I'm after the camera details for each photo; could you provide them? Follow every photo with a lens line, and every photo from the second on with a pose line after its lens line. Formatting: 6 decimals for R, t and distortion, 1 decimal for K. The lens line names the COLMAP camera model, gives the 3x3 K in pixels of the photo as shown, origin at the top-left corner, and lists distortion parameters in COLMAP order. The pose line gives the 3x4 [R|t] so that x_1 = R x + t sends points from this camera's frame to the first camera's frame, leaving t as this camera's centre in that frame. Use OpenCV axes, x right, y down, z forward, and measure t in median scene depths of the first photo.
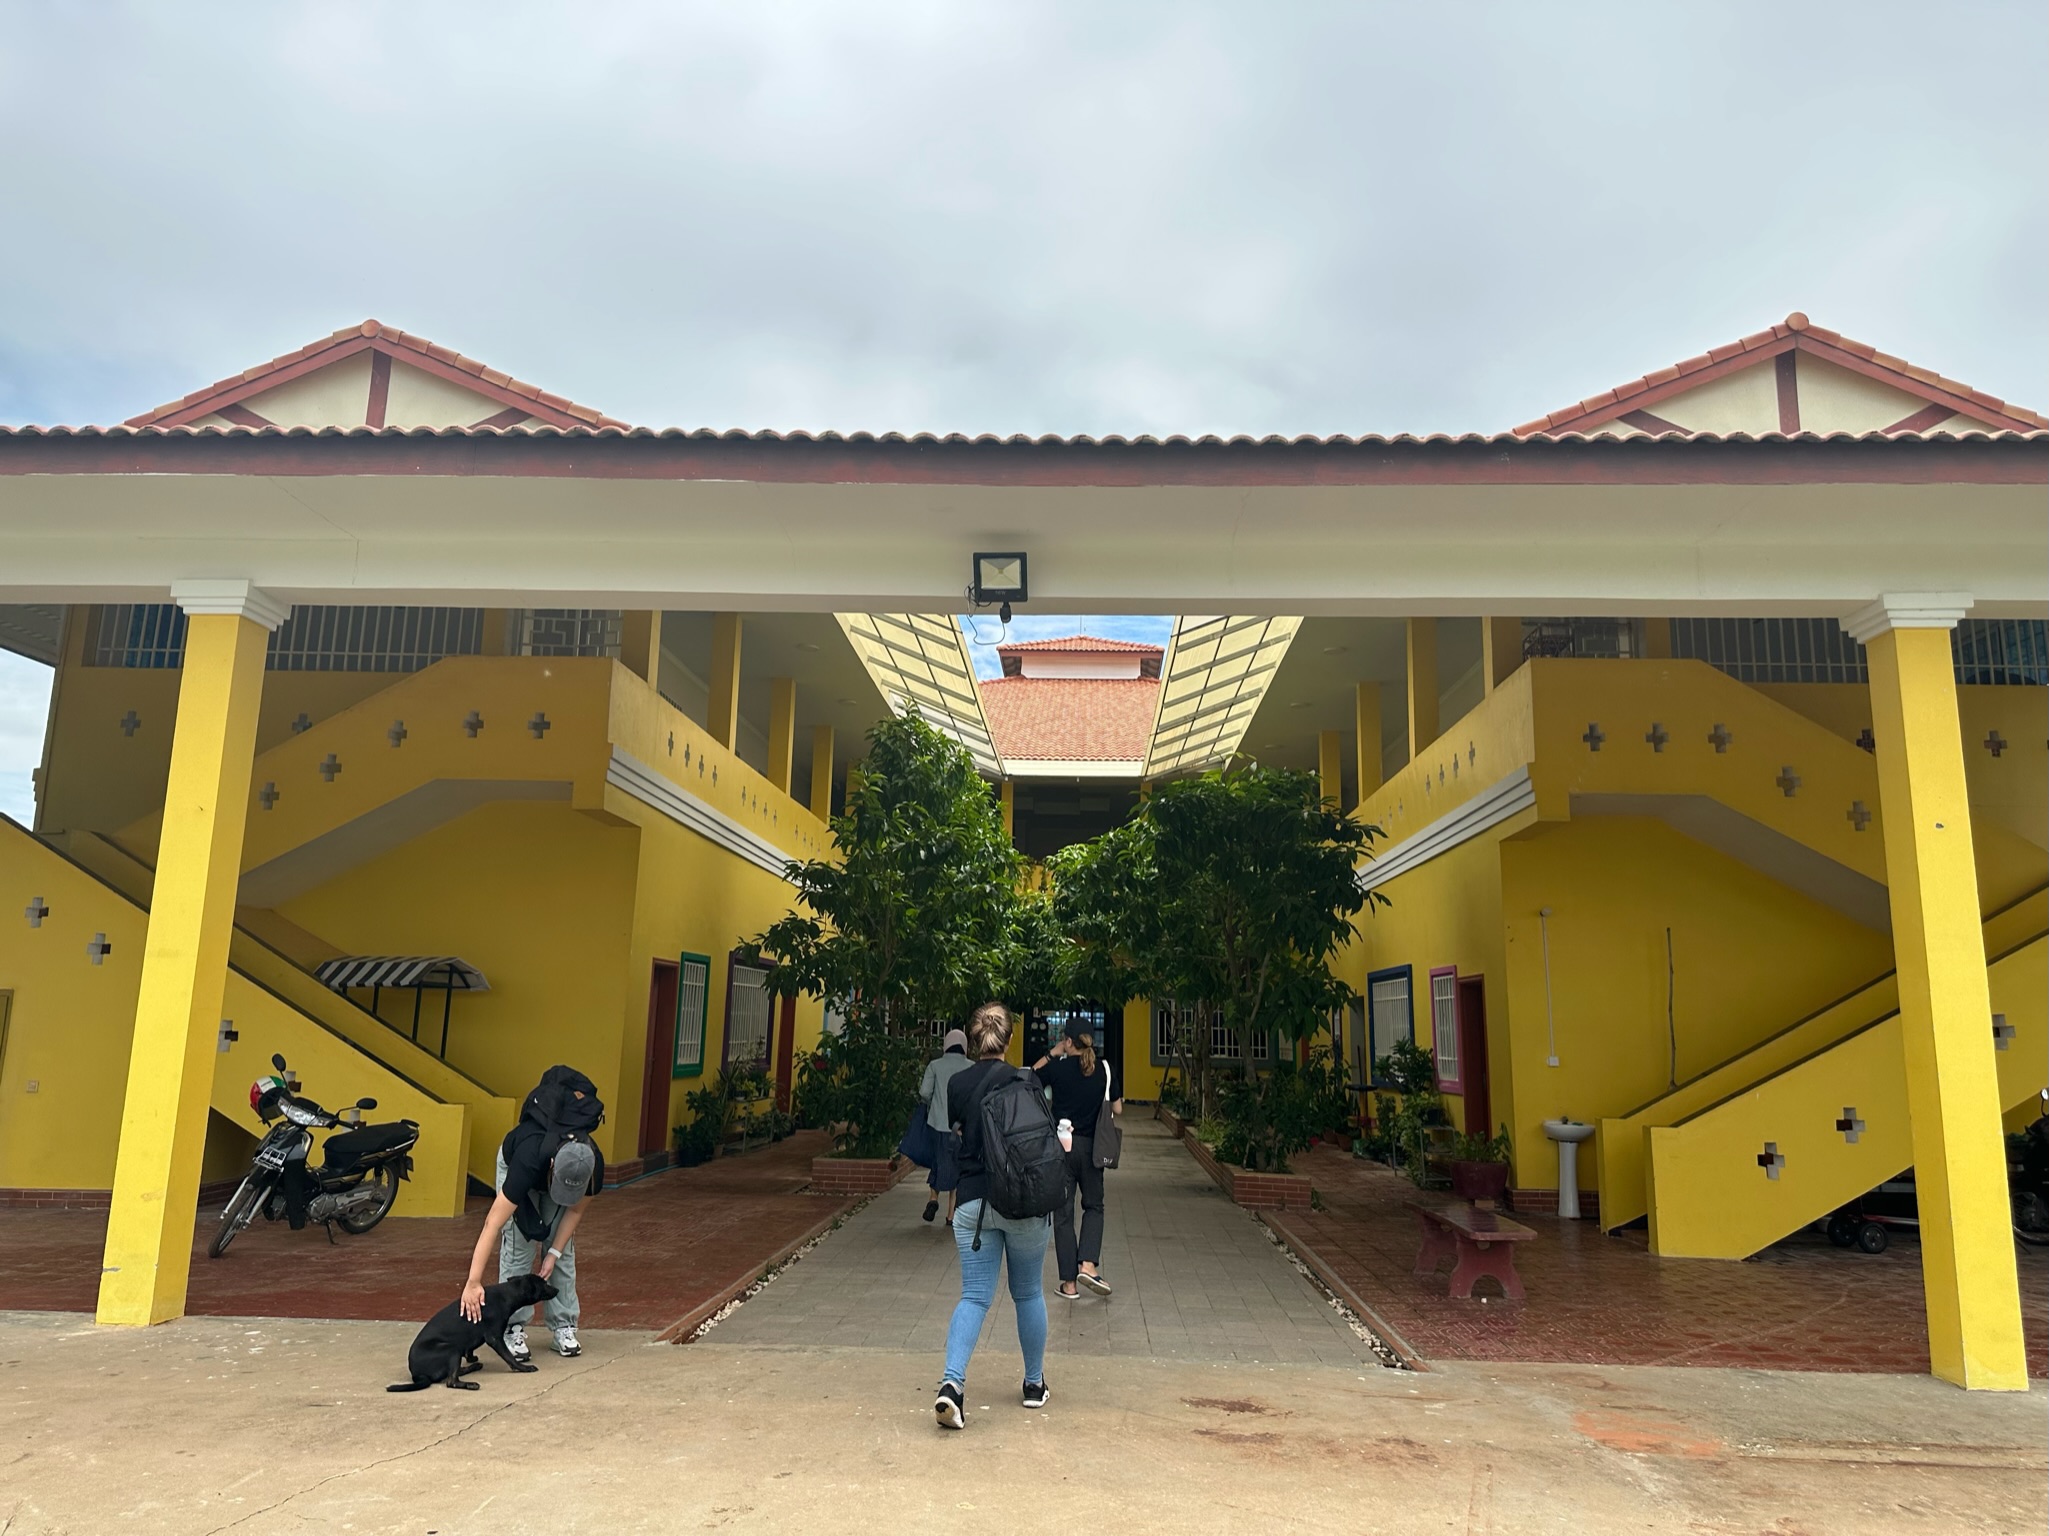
lens RADIAL K [[1423.6, 0, 1020.5], [0, 1423.6, 766.7], [0, 0, 1]] dist [0.159176, -0.313320]
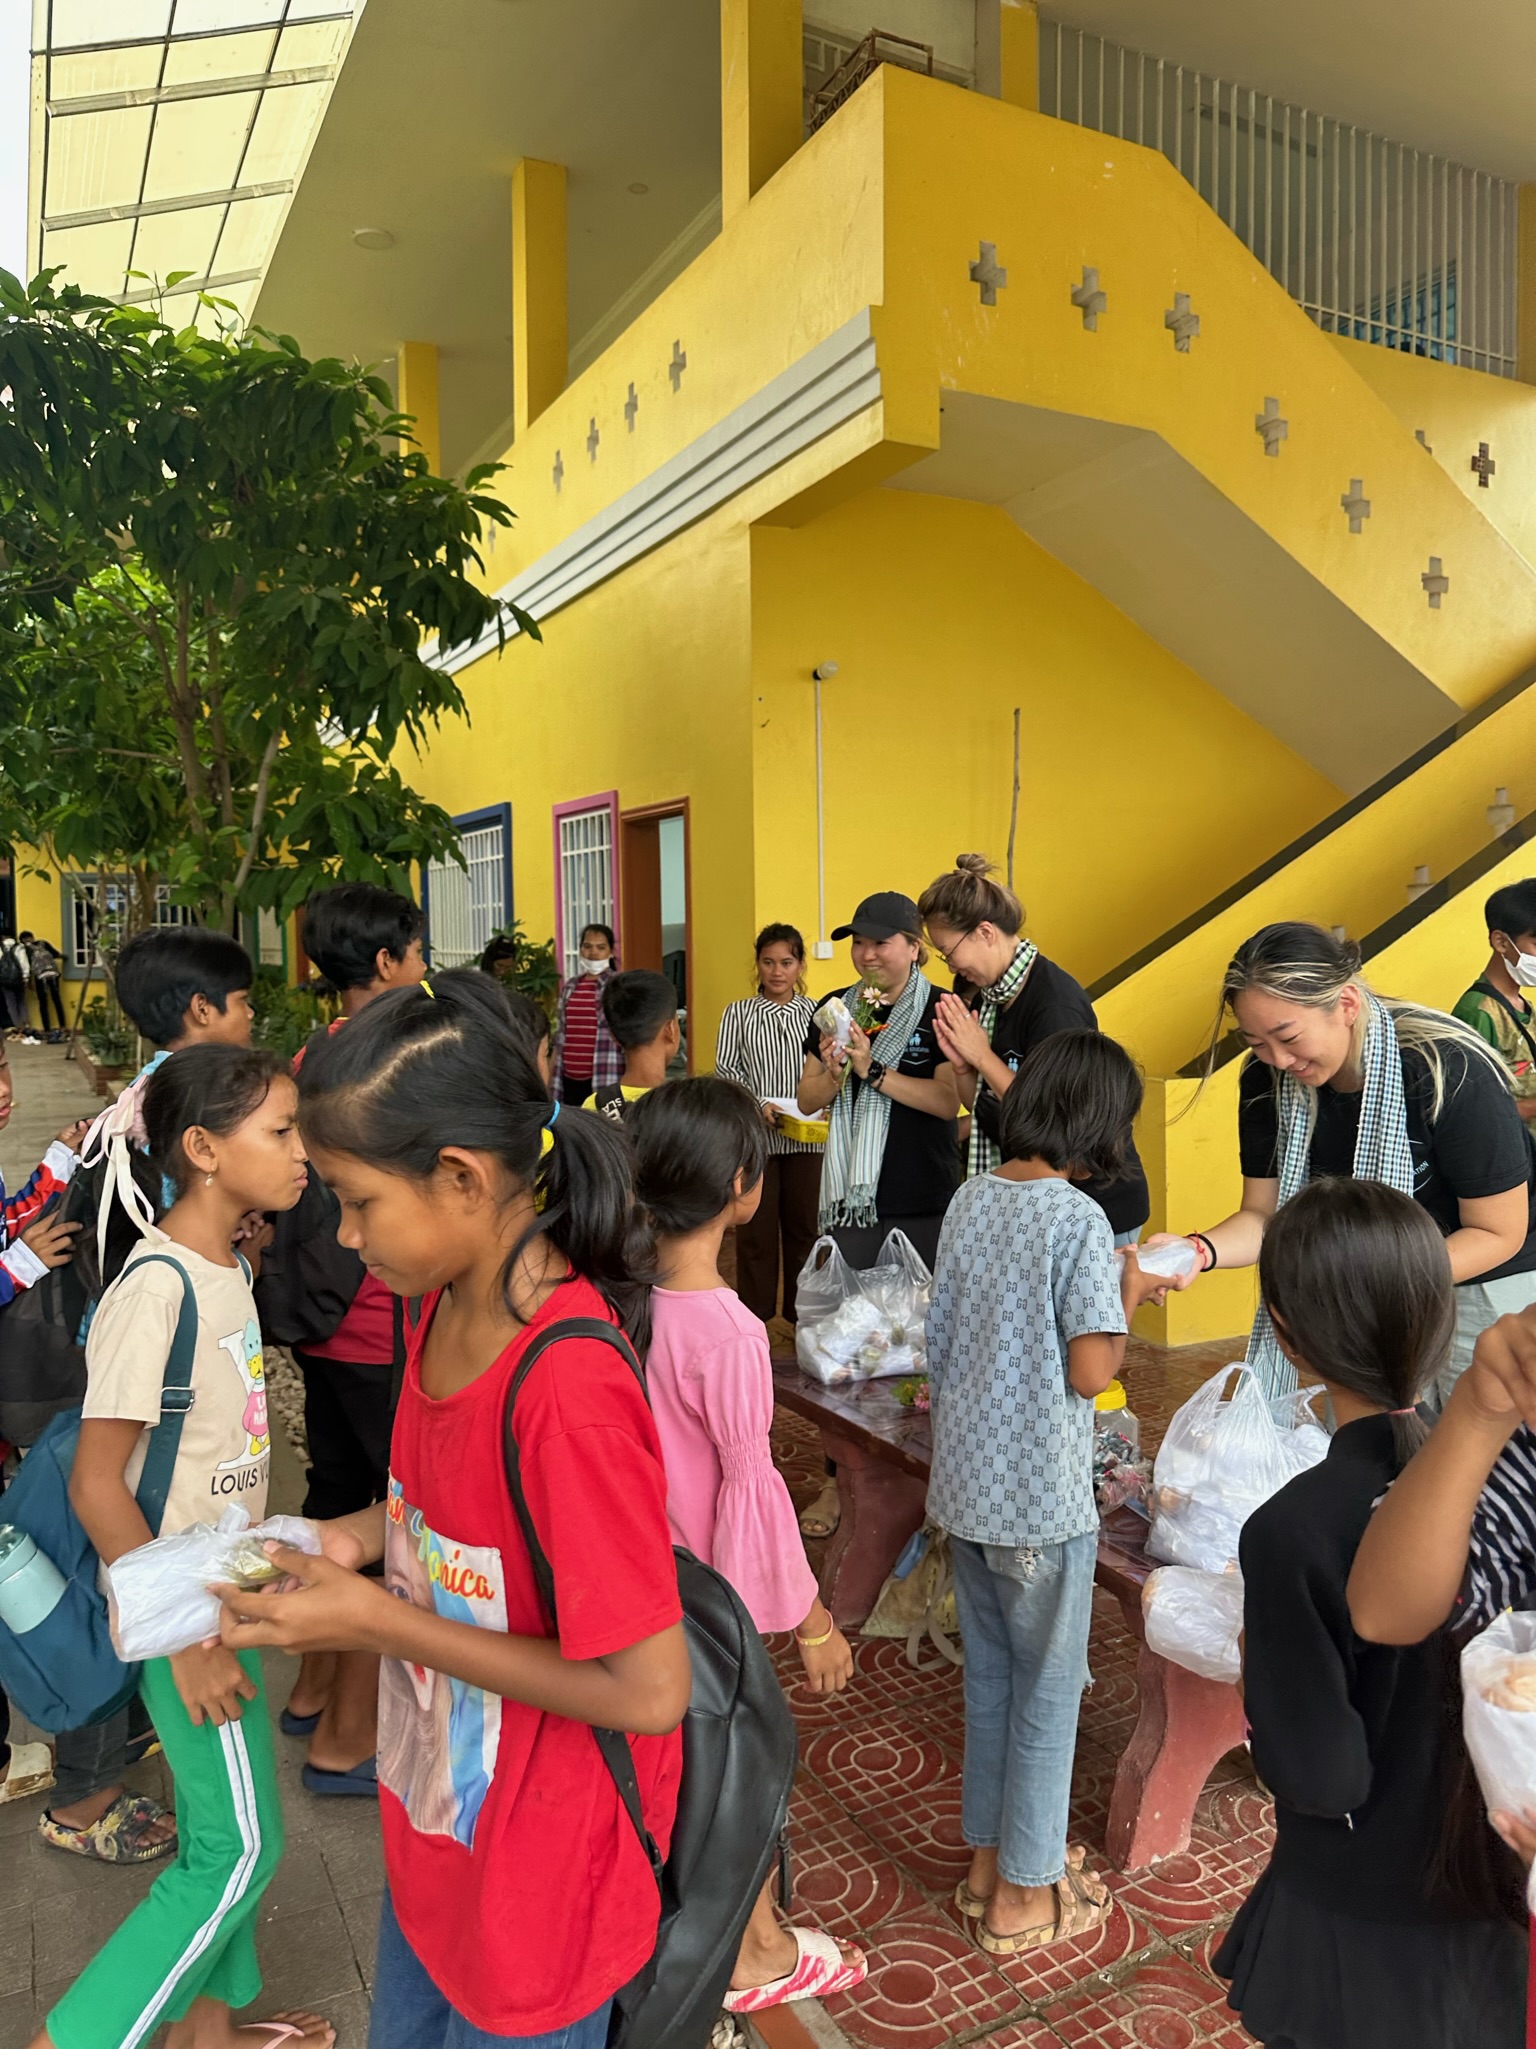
lens RADIAL K [[1419.5, 0, 768.0], [0, 1419.5, 1024.5], [0, 0, 1]] dist [0.052888, -0.081571]
pose [[0.863283, -0.055405, 0.501669, 0.074432], [-0.068661, 0.971825, 0.225483, 0.101710], [-0.500028, -0.229101, 0.835156, 0.509683]]
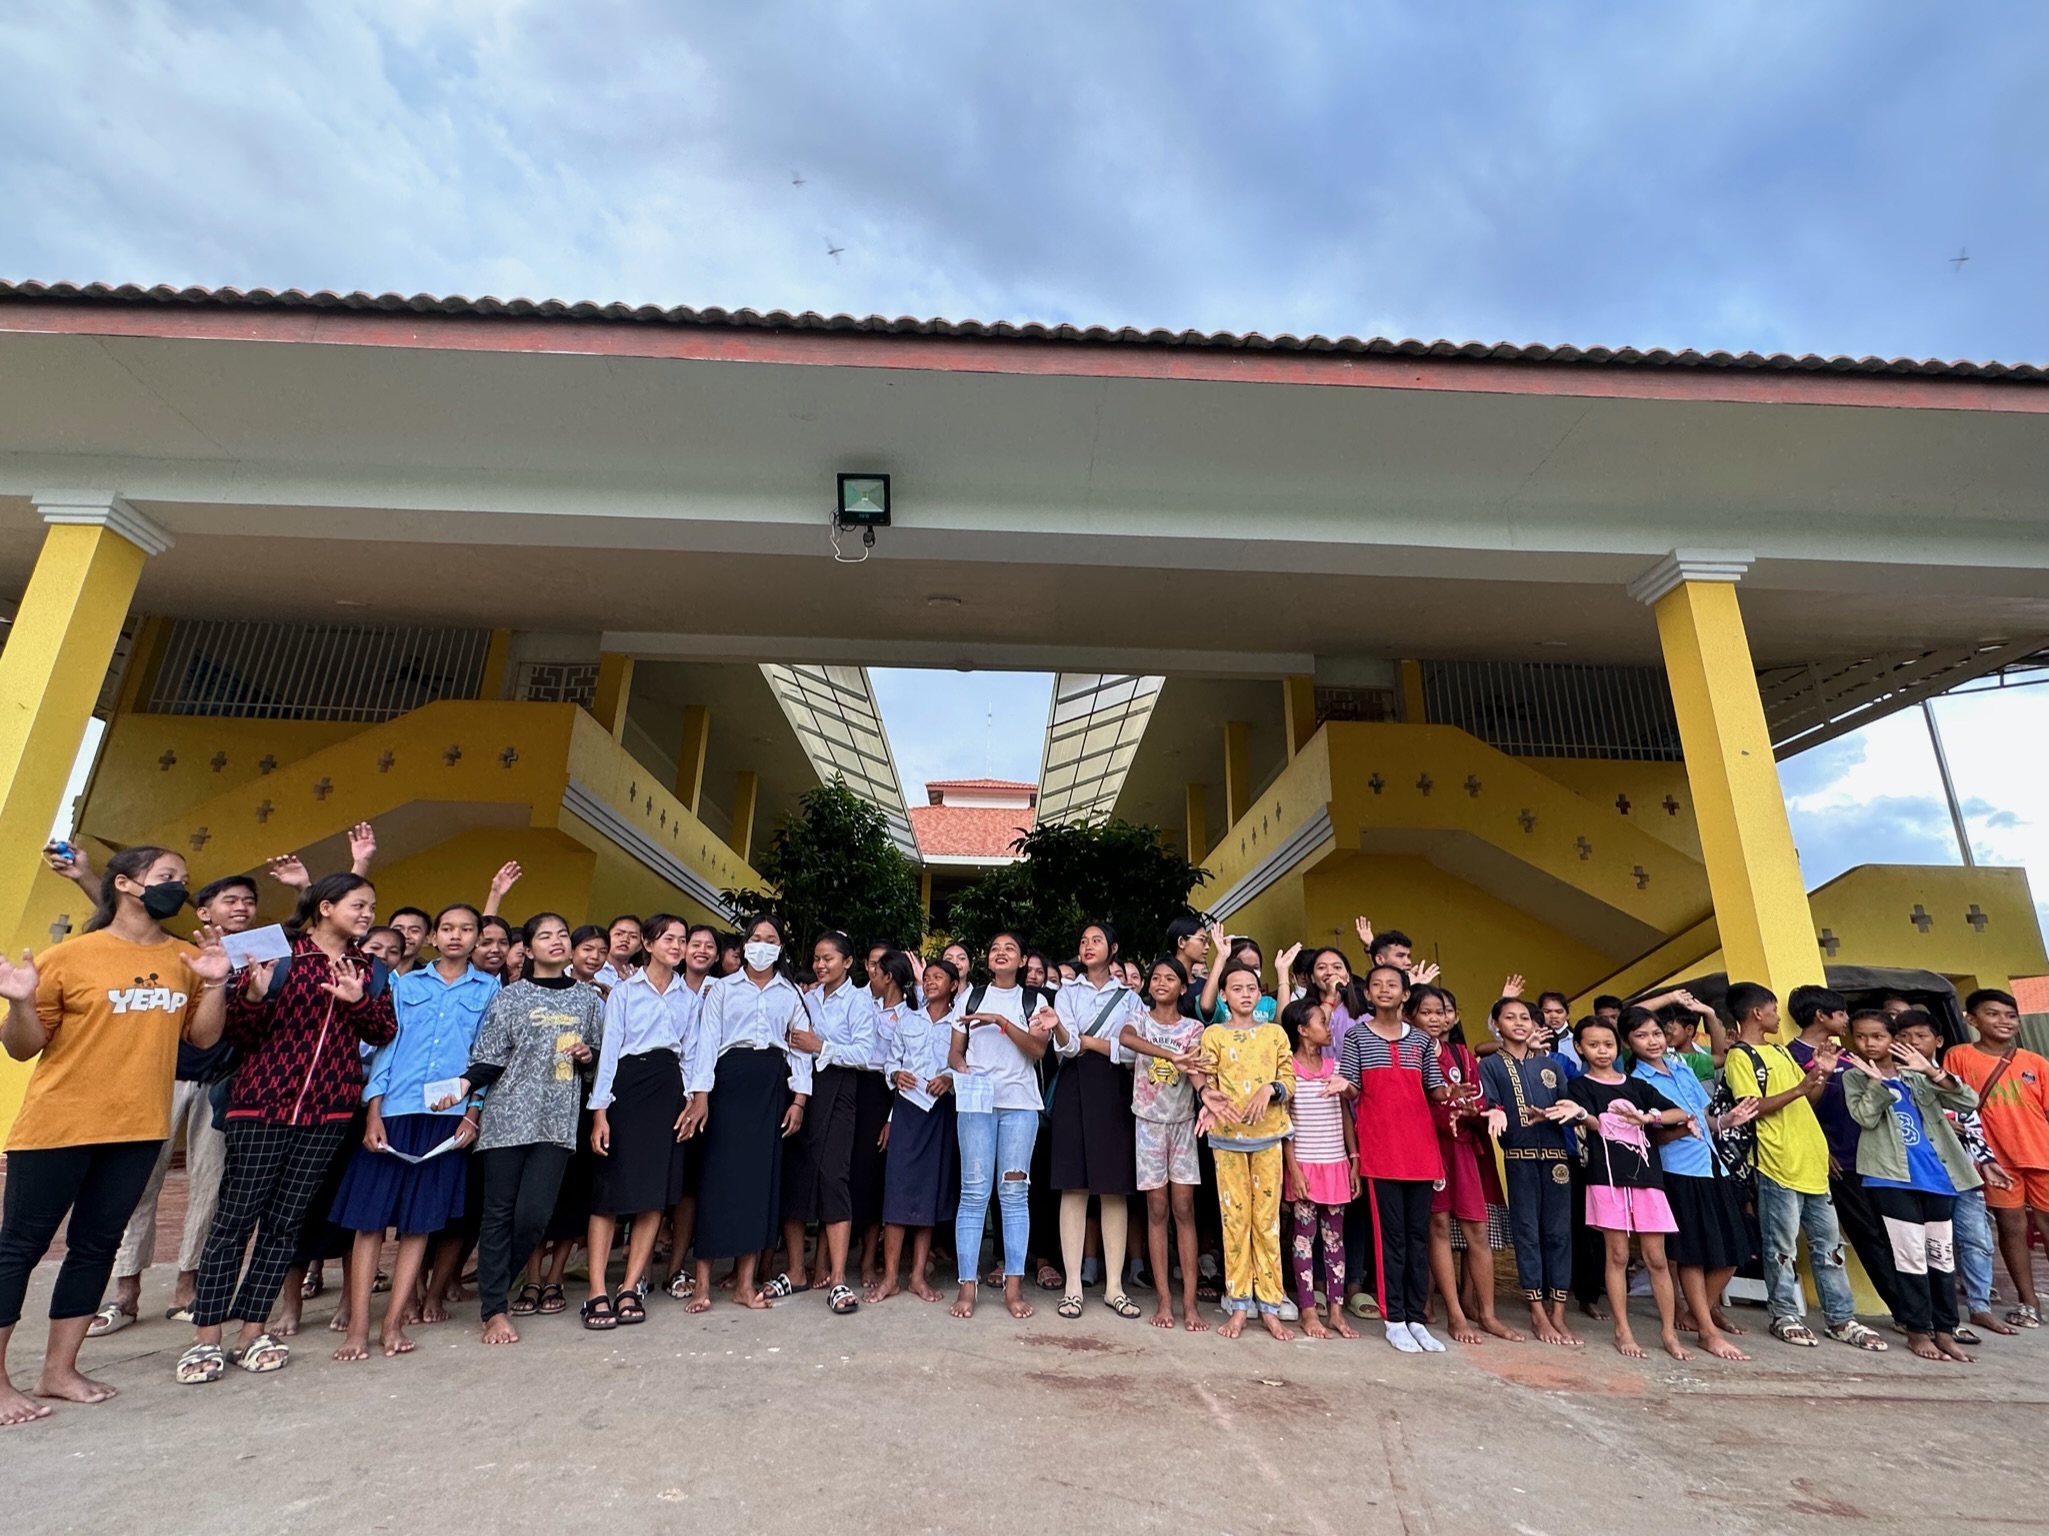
lens RADIAL K [[979.1, 0, 1024.2], [0, 979.1, 772.9], [0, 0, 1]] dist [-0.002889, -0.000149]
pose [[0.997180, 0.024144, 0.071055, 0.027735], [-0.014432, 0.990856, -0.134146, 0.076779], [-0.073644, 0.132743, 0.988411, 0.161251]]
